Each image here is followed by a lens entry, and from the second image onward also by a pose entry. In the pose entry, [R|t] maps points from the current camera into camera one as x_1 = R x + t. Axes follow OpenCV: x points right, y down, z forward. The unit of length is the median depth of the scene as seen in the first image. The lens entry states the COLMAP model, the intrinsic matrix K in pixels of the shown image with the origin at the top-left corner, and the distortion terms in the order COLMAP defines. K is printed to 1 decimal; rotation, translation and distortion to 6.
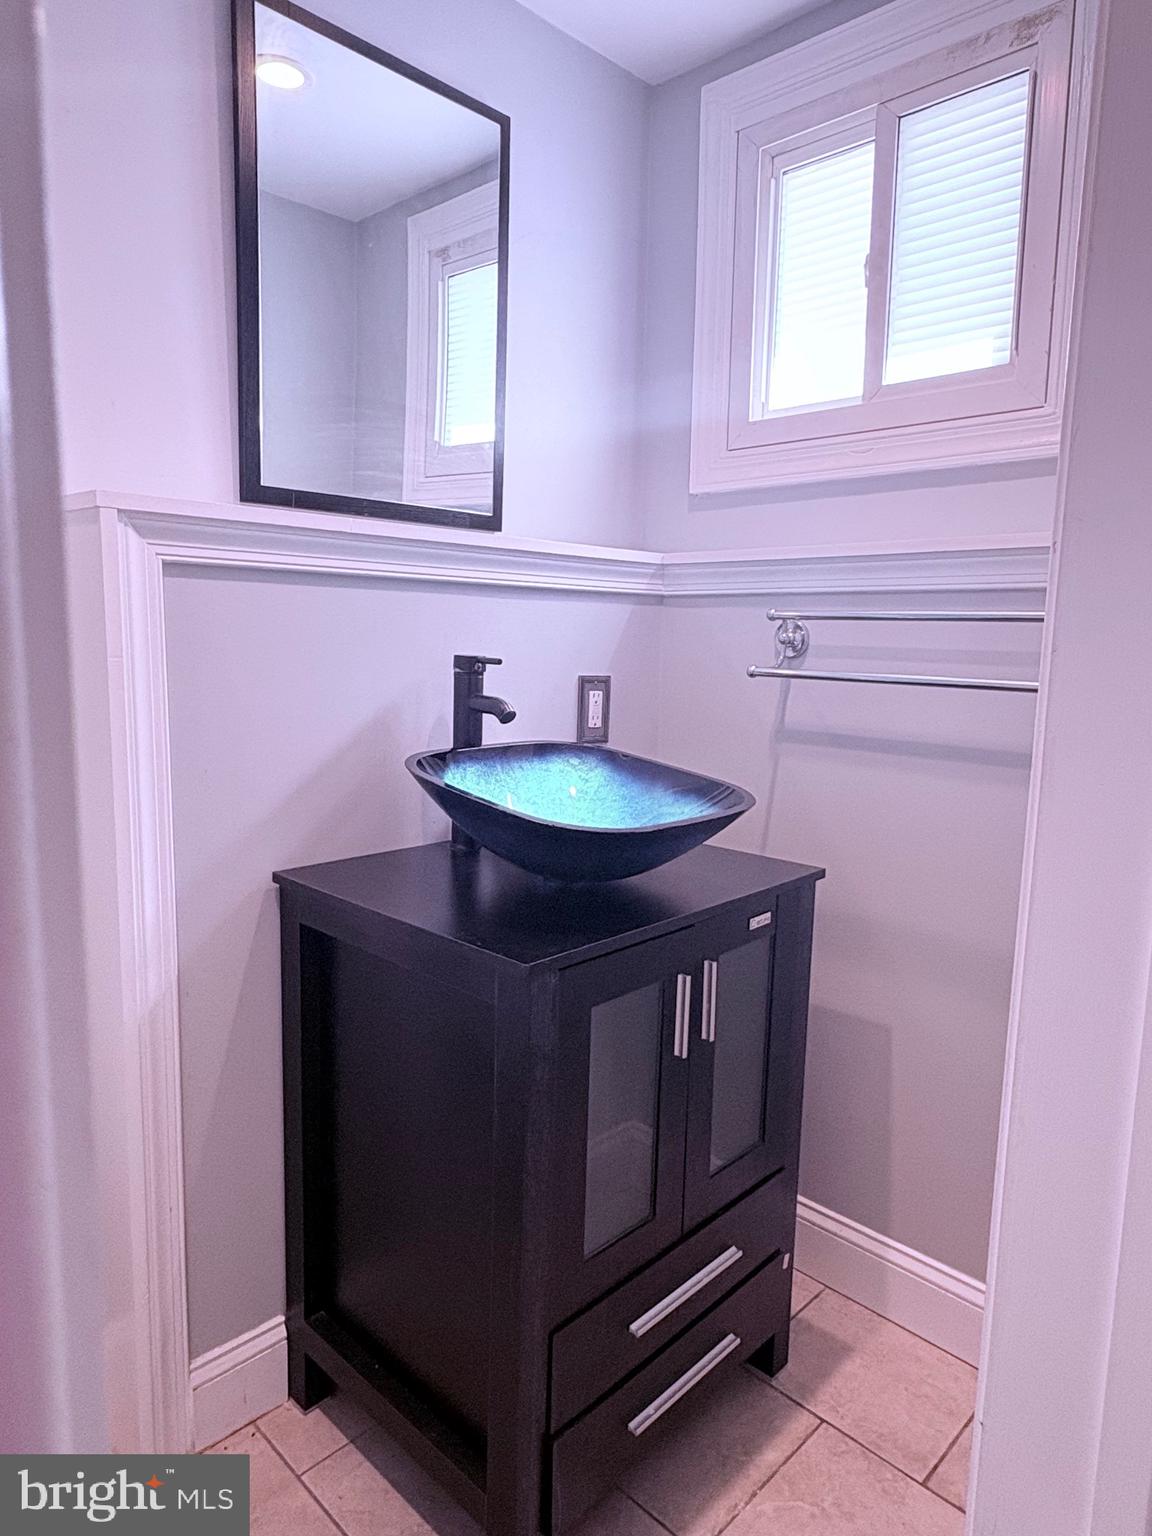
lens RADIAL K [[971.1, 0, 573.8], [0, 971.1, 765.5], [0, 0, 1]] dist [-0.010141, 0.010539]
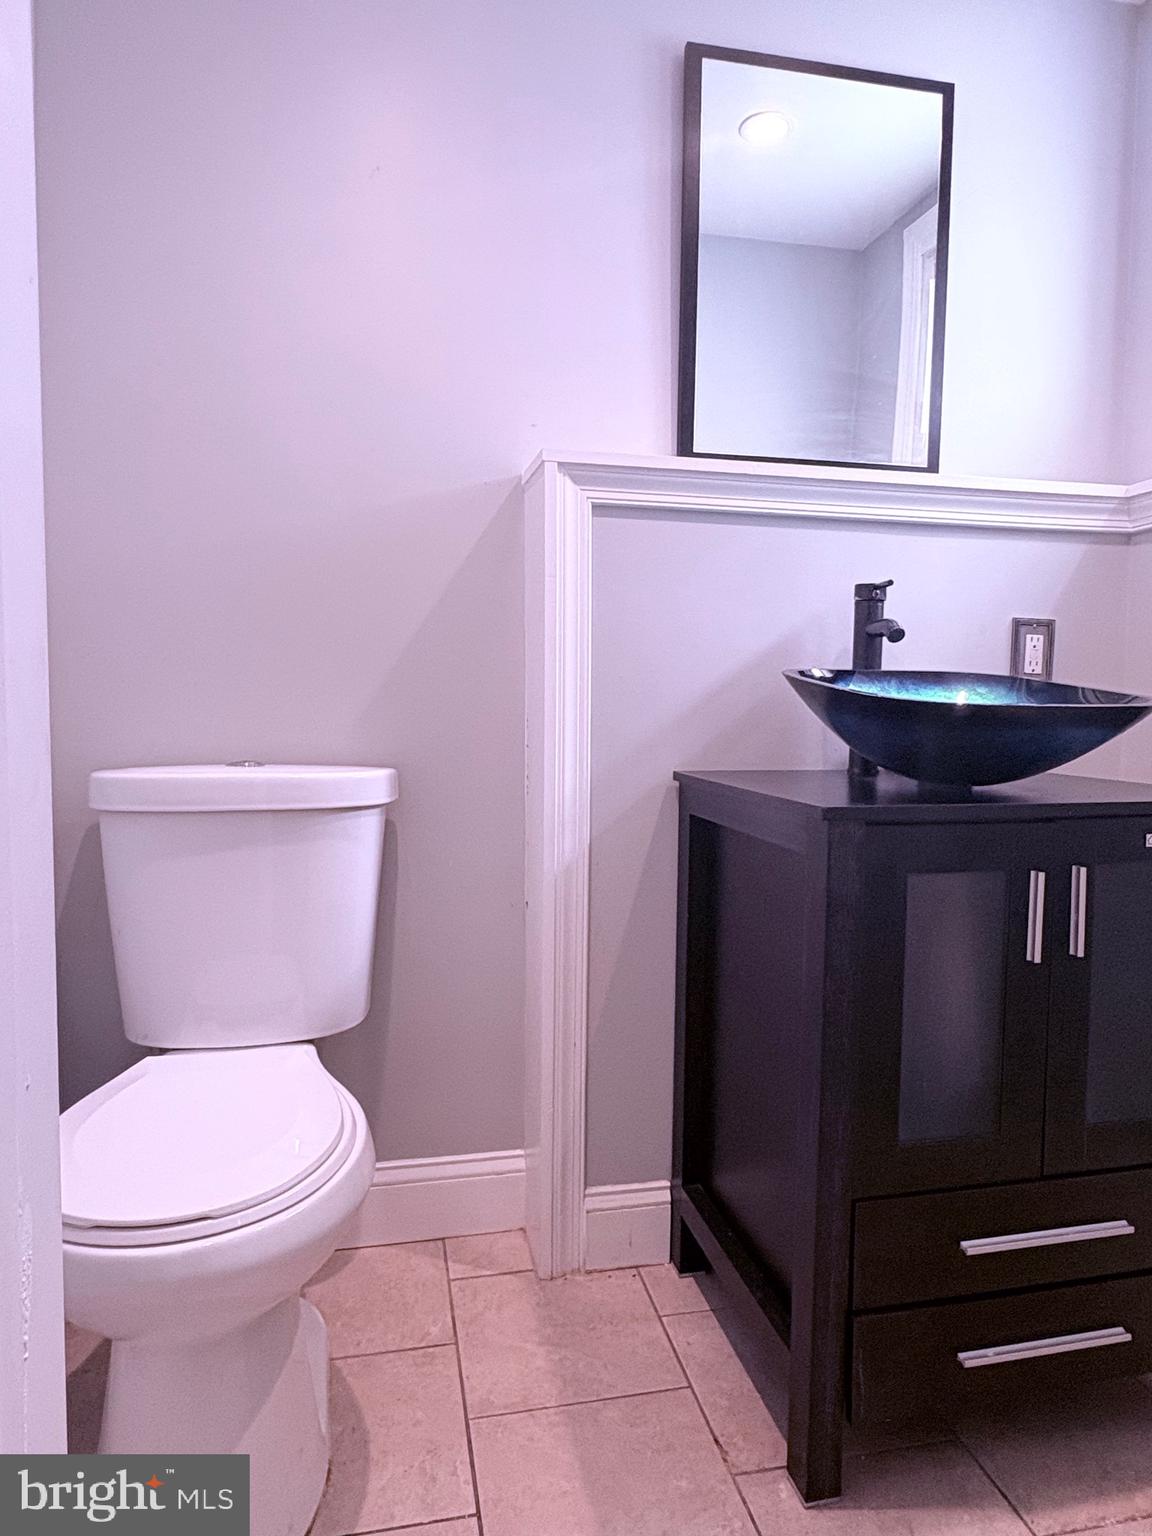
lens RADIAL K [[971.1, 0, 575.4], [0, 971.1, 765.8], [0, 0, 1]] dist [-0.010141, 0.010539]
pose [[0.832322, 0.023177, -0.553808, 0.214578], [-0.067443, 0.995937, -0.059680, 0.167050], [0.550174, 0.087023, 0.830503, -0.022394]]
